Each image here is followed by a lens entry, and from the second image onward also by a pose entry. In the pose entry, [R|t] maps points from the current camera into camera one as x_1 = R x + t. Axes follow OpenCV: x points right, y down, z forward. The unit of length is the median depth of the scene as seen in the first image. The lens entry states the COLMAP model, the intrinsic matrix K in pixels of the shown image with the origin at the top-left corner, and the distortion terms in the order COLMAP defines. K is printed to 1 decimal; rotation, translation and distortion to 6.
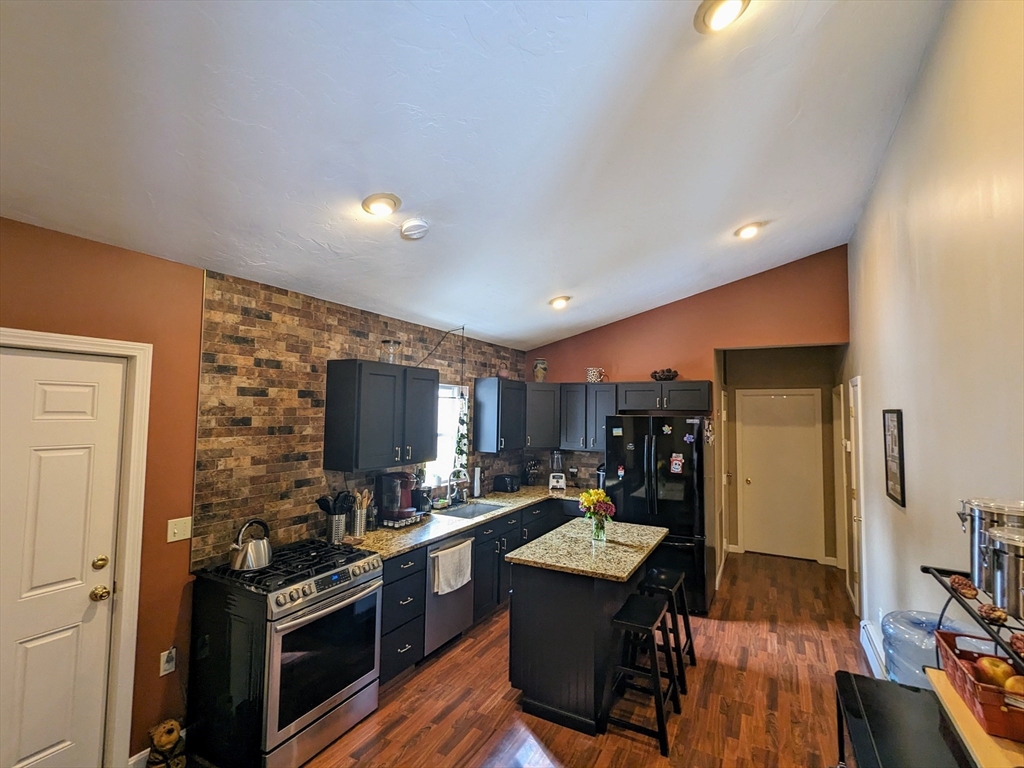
lens RADIAL K [[482.3, 0, 512.0], [0, 482.3, 384.0], [0, 0, 1]] dist [-0.000857, 0.000983]
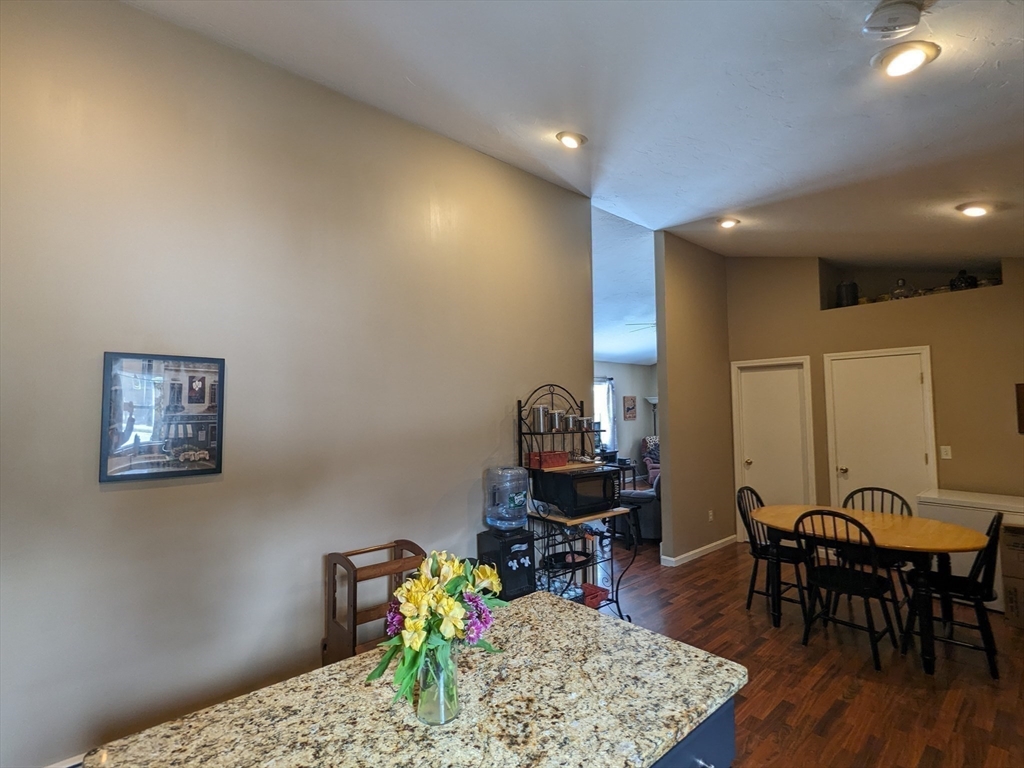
lens RADIAL K [[482.3, 0, 512.0], [0, 482.3, 384.0], [0, 0, 1]] dist [-0.000857, 0.000983]
pose [[-0.935344, 0.015307, 0.353409, 0.016403], [-0.022721, 0.994400, -0.103206, 0.105815], [-0.353010, -0.104563, -0.929758, 0.979600]]
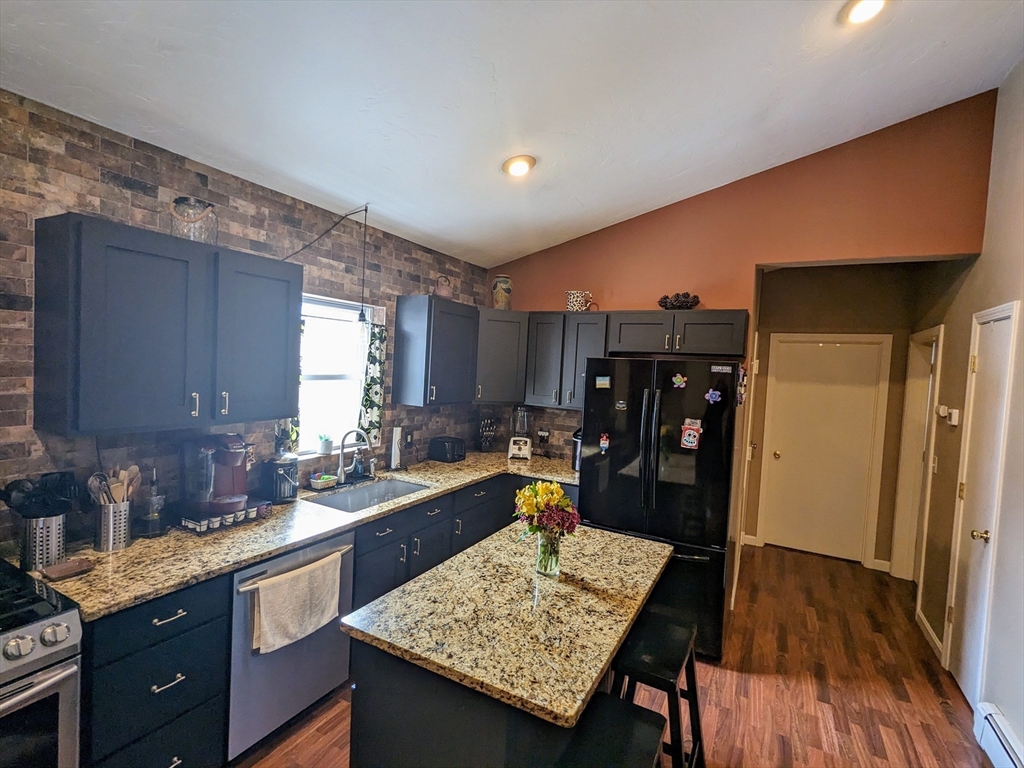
lens RADIAL K [[482.3, 0, 512.0], [0, 482.3, 384.0], [0, 0, 1]] dist [-0.000857, 0.000983]
pose [[0.999318, 0.036749, -0.003547, 0.100831], [-0.036210, 0.994318, 0.100105, 0.041494], [0.007206, -0.099909, 0.994971, 0.356528]]
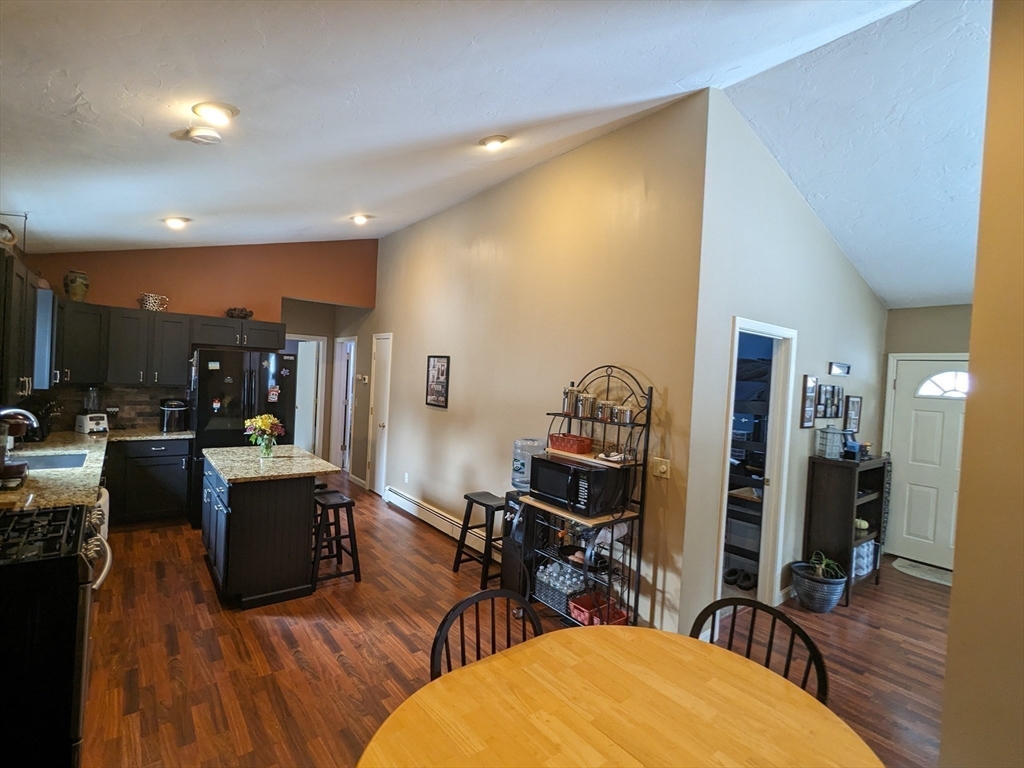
lens RADIAL K [[482.3, 0, 512.0], [0, 482.3, 384.0], [0, 0, 1]] dist [-0.000857, 0.000983]
pose [[0.382780, -0.010436, 0.923781, -0.493498], [-0.099615, 0.993640, 0.052502, 0.023205], [-0.918453, -0.112119, 0.379306, 0.039874]]
